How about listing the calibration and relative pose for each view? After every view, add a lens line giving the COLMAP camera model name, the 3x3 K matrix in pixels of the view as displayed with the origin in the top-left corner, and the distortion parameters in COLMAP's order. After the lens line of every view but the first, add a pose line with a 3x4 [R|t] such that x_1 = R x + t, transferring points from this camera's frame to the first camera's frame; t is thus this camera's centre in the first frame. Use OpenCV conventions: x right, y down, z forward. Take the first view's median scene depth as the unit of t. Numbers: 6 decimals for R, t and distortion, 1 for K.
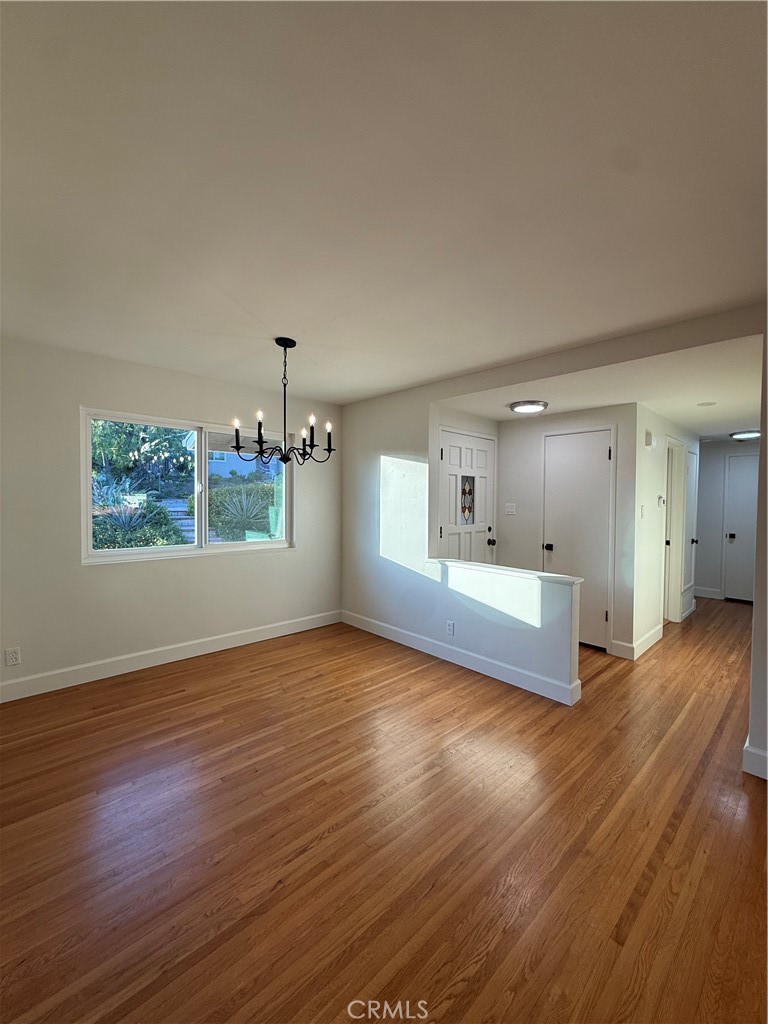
lens RADIAL K [[409.2, 0, 385.3], [0, 409.2, 517.5], [0, 0, 1]] dist [-0.000984, -0.000157]
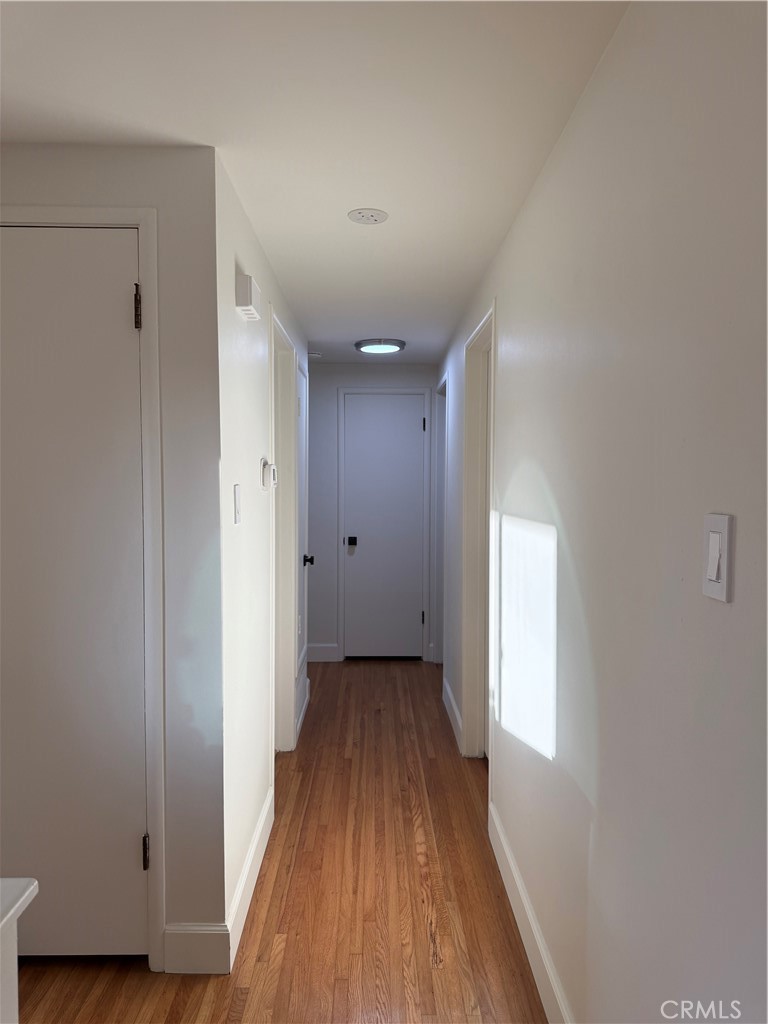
lens RADIAL K [[719.3, 0, 383.5], [0, 719.3, 513.2], [0, 0, 1]] dist [0.007024, 0.000233]
pose [[0.672273, -0.032987, 0.739568, 0.259877], [0.024678, 0.999450, 0.022146, -0.016222], [-0.739892, 0.003363, 0.672717, 0.486483]]
